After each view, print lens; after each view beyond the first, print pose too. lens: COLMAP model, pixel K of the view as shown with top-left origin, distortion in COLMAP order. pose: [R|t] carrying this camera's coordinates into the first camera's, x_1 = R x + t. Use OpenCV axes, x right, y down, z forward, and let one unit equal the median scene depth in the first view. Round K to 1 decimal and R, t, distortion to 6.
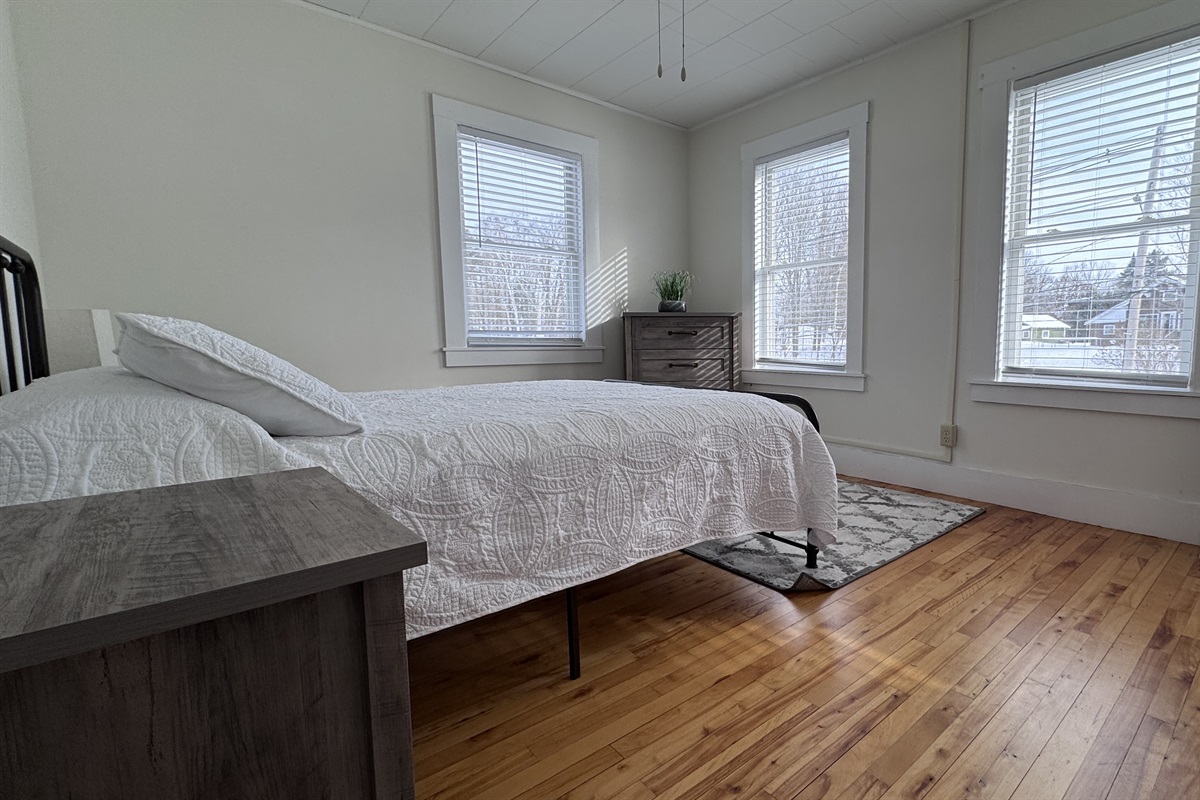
lens RADIAL K [[559.8, 0, 631.3], [0, 559.8, 396.5], [0, 0, 1]] dist [-0.001464, -0.000040]
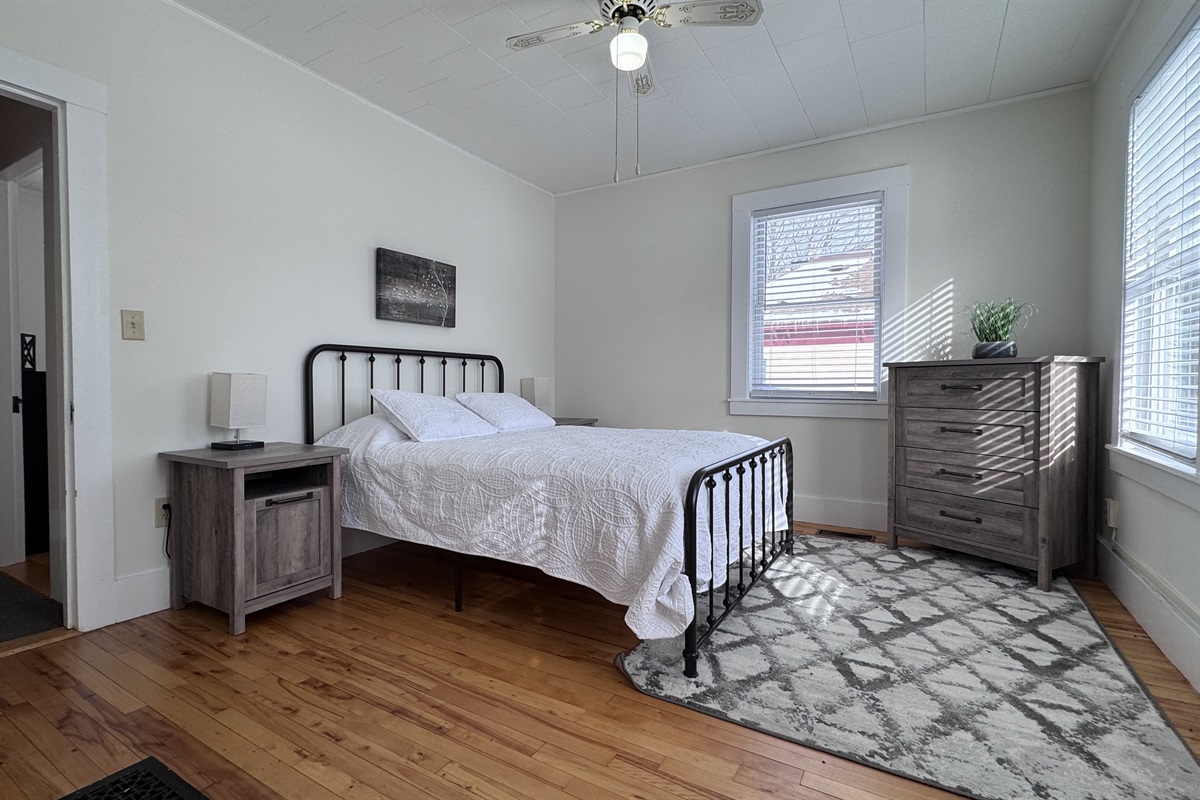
lens RADIAL K [[527.6, 0, 619.6], [0, 527.6, 397.4], [0, 0, 1]] dist [0.000941, -0.000433]
pose [[0.360598, 0.027501, -0.932316, 0.731903], [-0.088826, 0.996035, -0.004975, -0.071340], [0.928482, 0.084607, 0.361611, 0.415583]]
